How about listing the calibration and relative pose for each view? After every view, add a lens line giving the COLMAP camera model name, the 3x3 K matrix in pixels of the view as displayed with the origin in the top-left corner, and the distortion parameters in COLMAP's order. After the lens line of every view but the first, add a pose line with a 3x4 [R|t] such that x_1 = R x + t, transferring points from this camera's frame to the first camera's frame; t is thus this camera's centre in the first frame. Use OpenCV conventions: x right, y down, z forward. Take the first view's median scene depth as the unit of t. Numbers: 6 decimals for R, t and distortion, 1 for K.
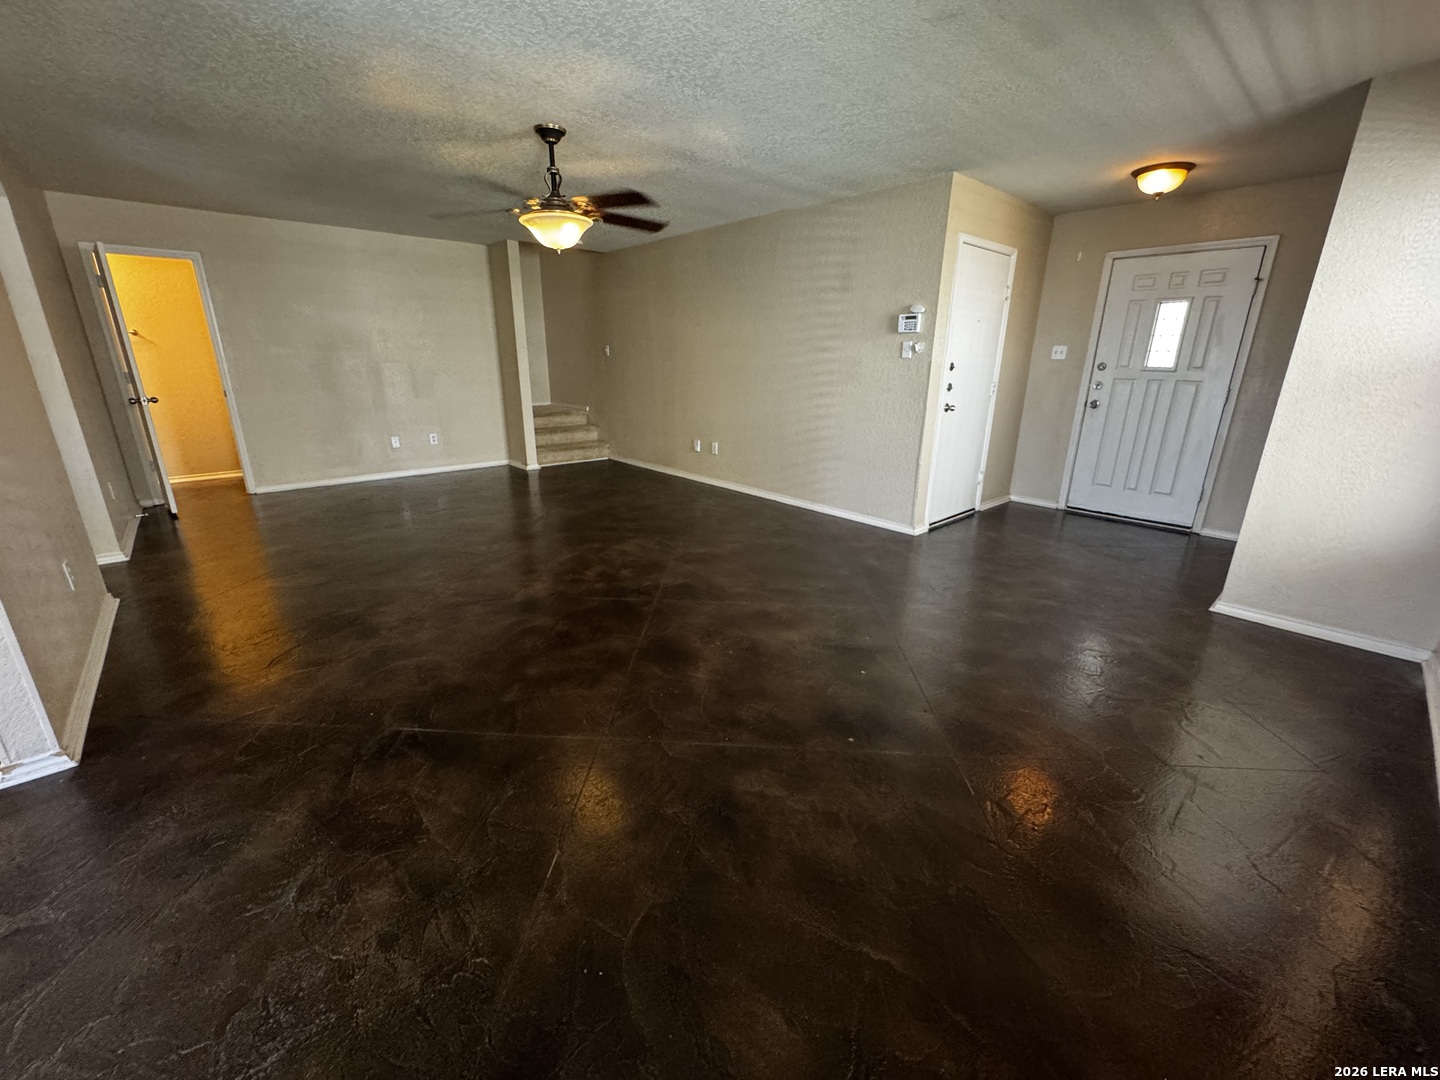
lens RADIAL K [[577.6, 0, 716.0], [0, 577.6, 537.9], [0, 0, 1]] dist [-0.004278, 0.001039]
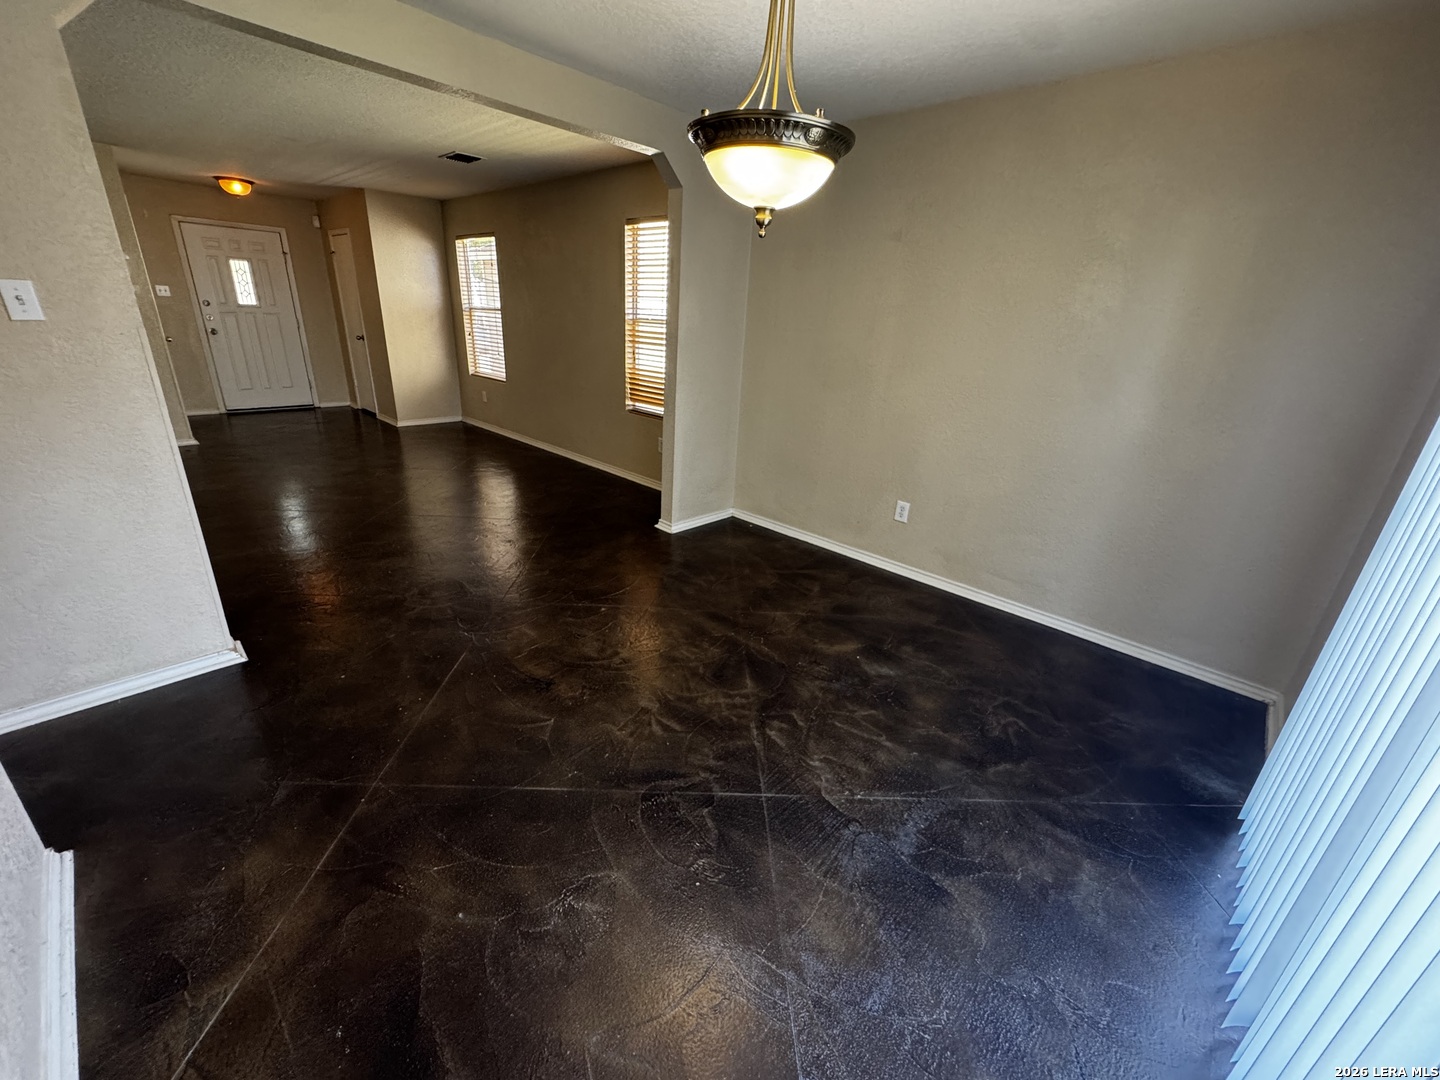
lens RADIAL K [[577.6, 0, 717.8], [0, 577.6, 537.9], [0, 0, 1]] dist [-0.004278, 0.001039]
pose [[-0.083582, -0.373223, 0.923969, -1.030143], [0.248955, 0.889991, 0.382018, -0.022185], [-0.964902, 0.261957, 0.018529, -0.063207]]
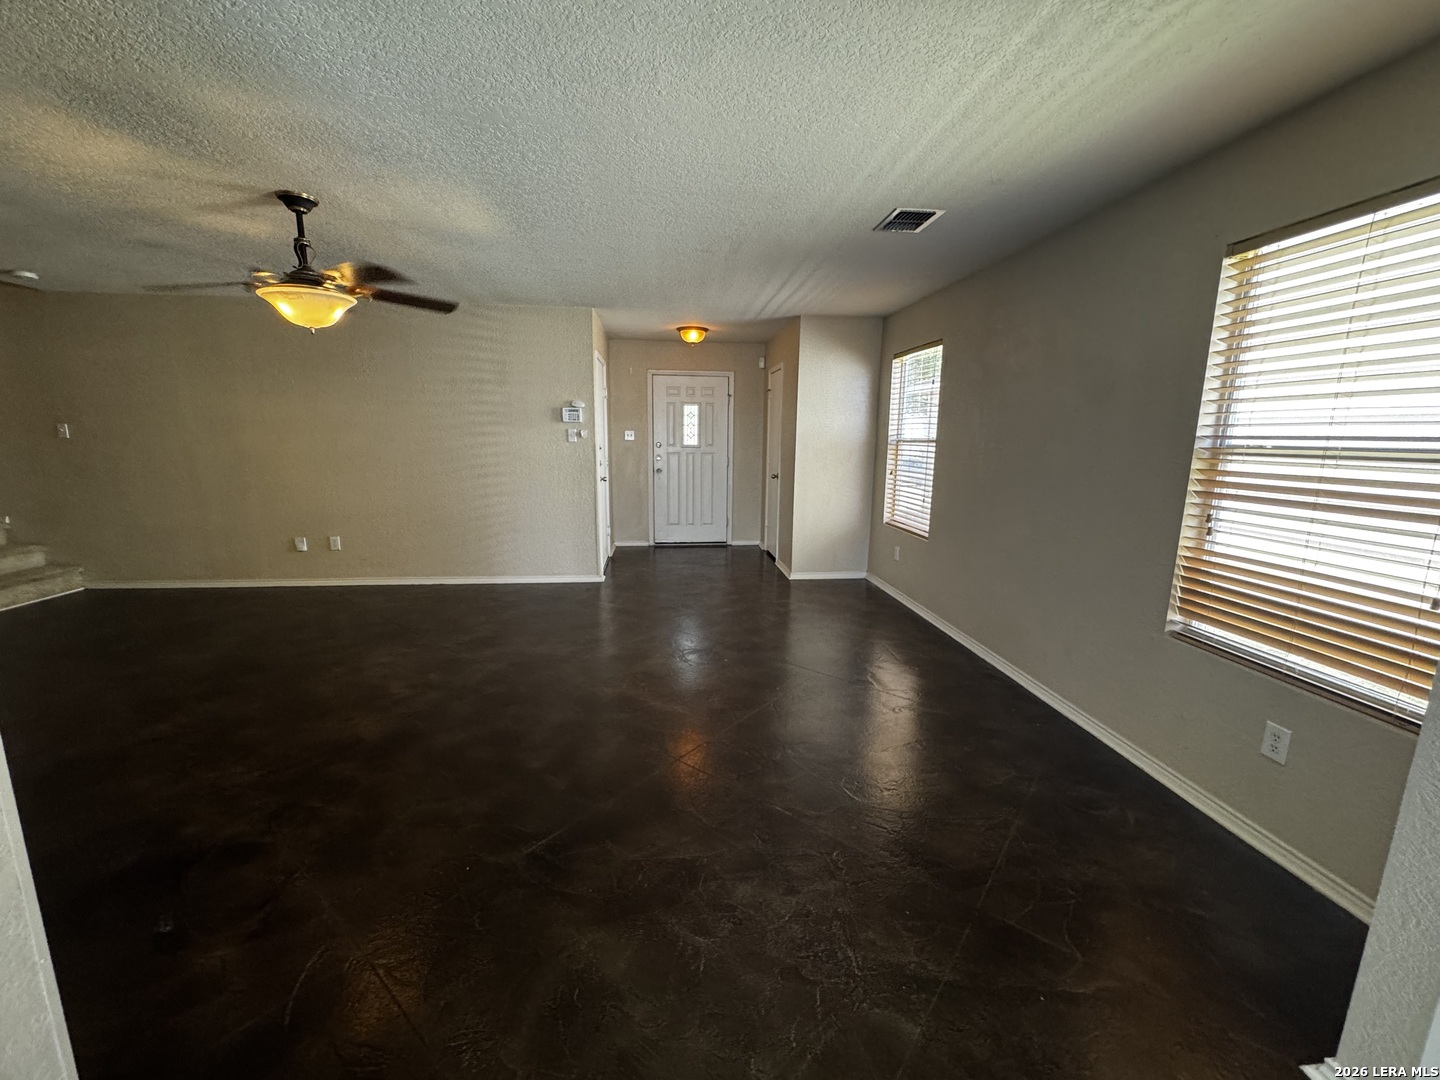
lens RADIAL K [[577.6, 0, 718.1], [0, 577.6, 539.2], [0, 0, 1]] dist [-0.004278, 0.001039]
pose [[0.583662, -0.147631, 0.798463, -0.502250], [0.238175, 0.971207, 0.005468, -0.042355], [-0.776280, 0.186982, 0.602019, 0.055469]]
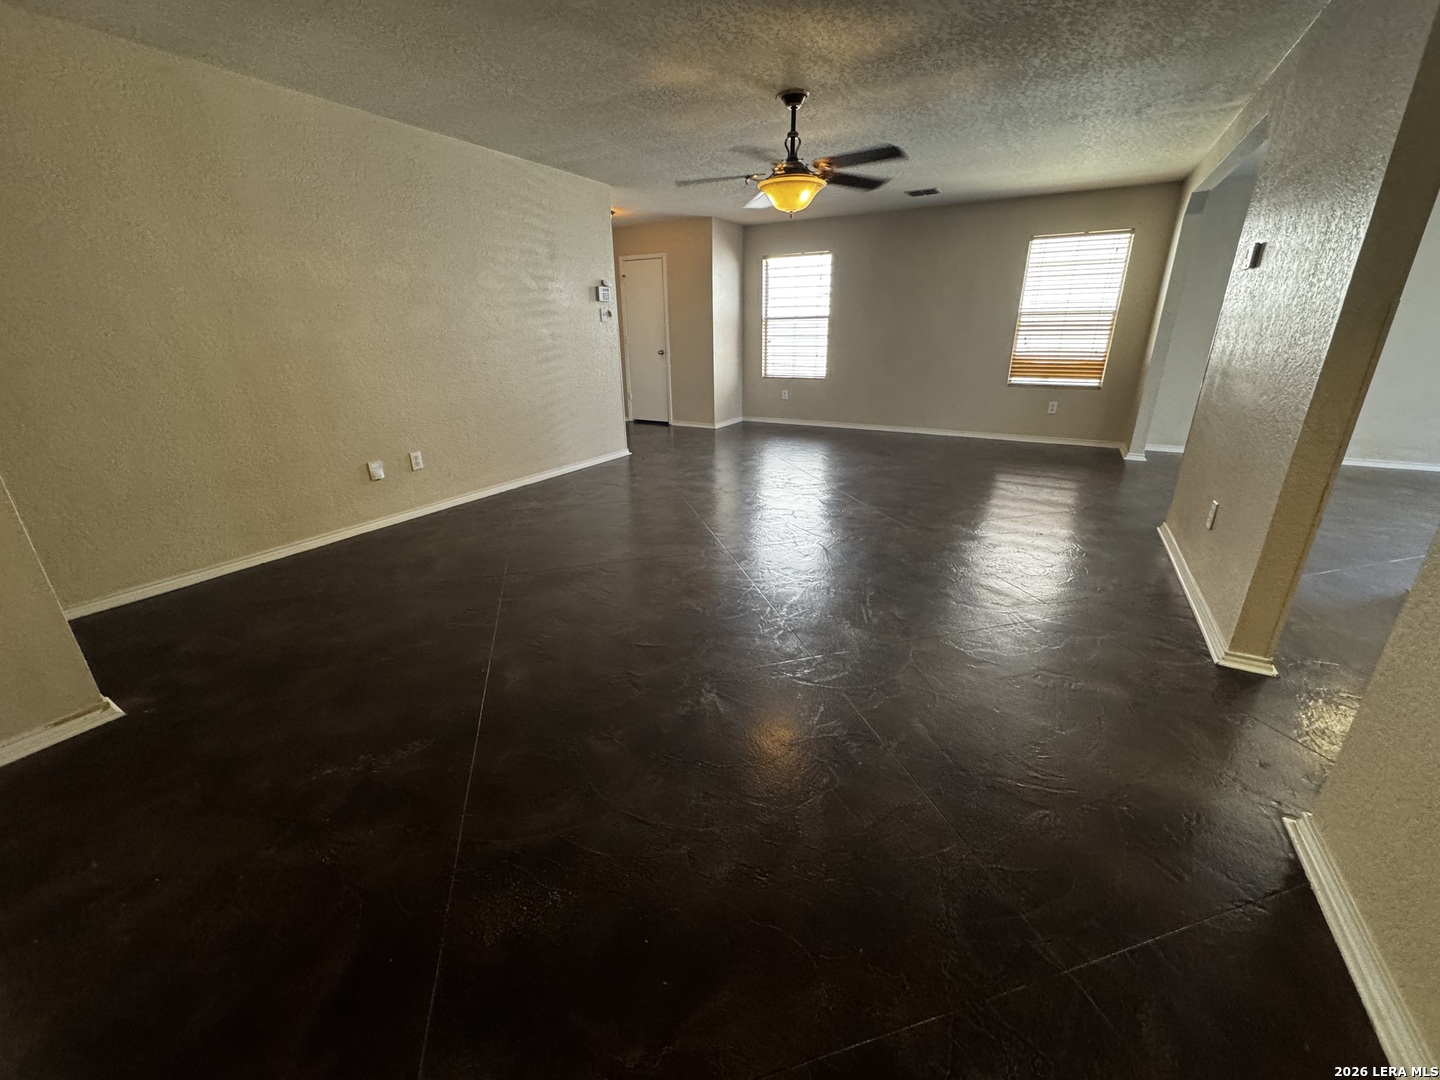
lens RADIAL K [[577.6, 0, 717.5], [0, 577.6, 542.9], [0, 0, 1]] dist [-0.004278, 0.001039]
pose [[-0.325837, -0.334448, 0.884293, -1.049897], [0.290195, 0.854806, 0.430225, -0.368772], [-0.899787, 0.396801, -0.181473, 1.197040]]
